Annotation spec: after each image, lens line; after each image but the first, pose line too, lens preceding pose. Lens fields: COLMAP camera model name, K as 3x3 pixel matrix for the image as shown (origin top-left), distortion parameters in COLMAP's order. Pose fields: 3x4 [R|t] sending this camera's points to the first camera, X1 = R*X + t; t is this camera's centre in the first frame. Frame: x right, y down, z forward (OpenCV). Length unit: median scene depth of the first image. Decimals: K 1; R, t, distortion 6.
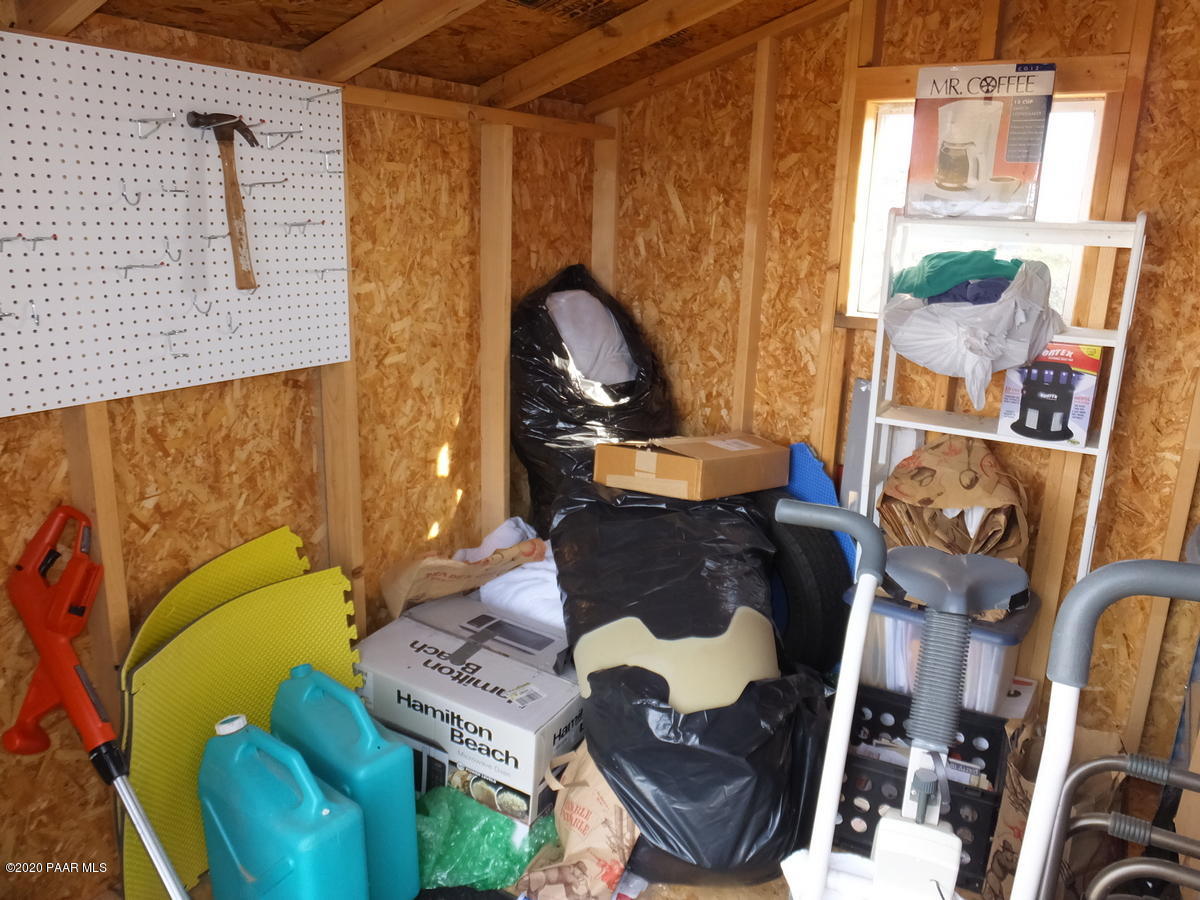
lens RADIAL K [[898.9, 0, 600.0], [0, 898.9, 450.0], [0, 0, 1]] dist [-0.014185, -0.010306]
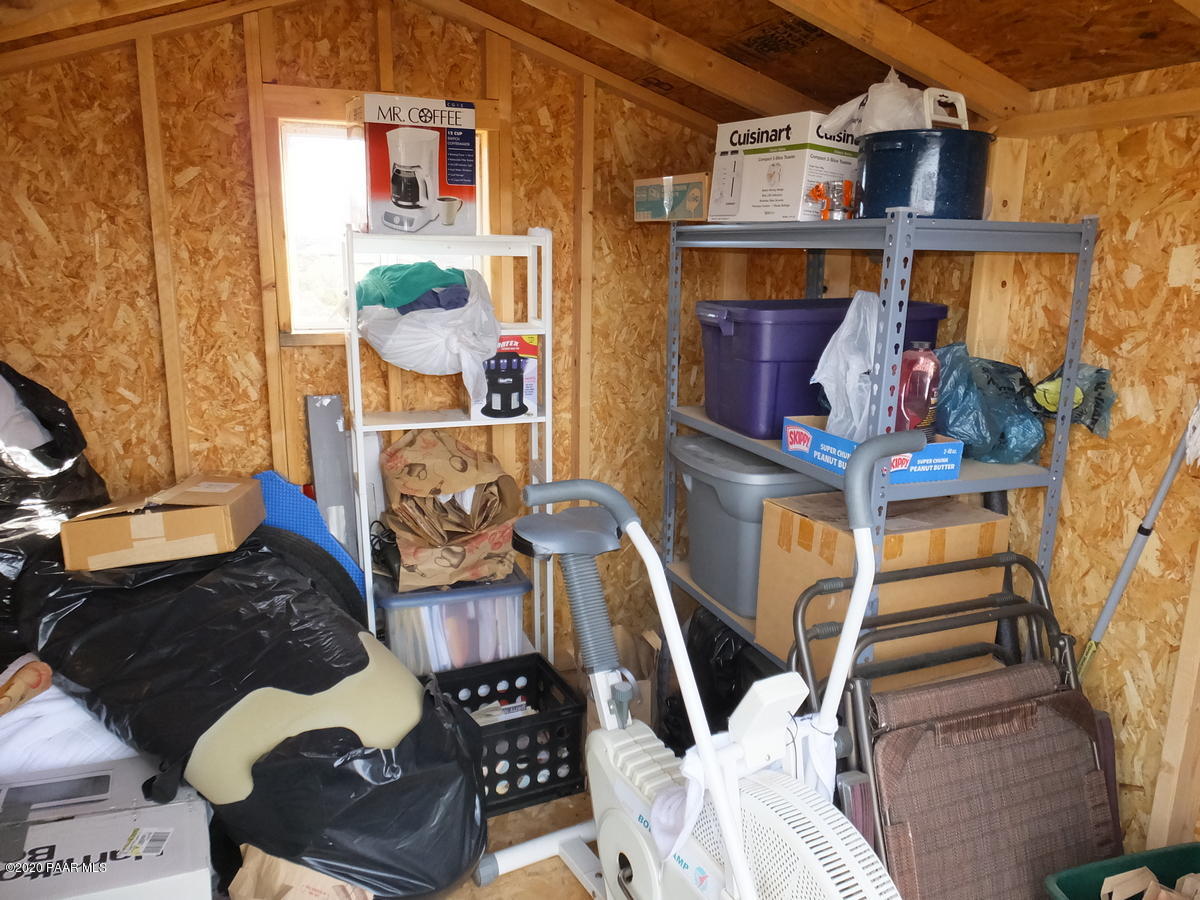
lens RADIAL K [[911.1, 0, 600.0], [0, 911.1, 450.0], [0, 0, 1]] dist [-0.002129, -0.004568]
pose [[0.590033, -0.189037, 0.784937, -0.325541], [0.211916, 0.974378, 0.075364, -0.028303], [-0.779072, 0.121873, 0.614975, 0.131728]]
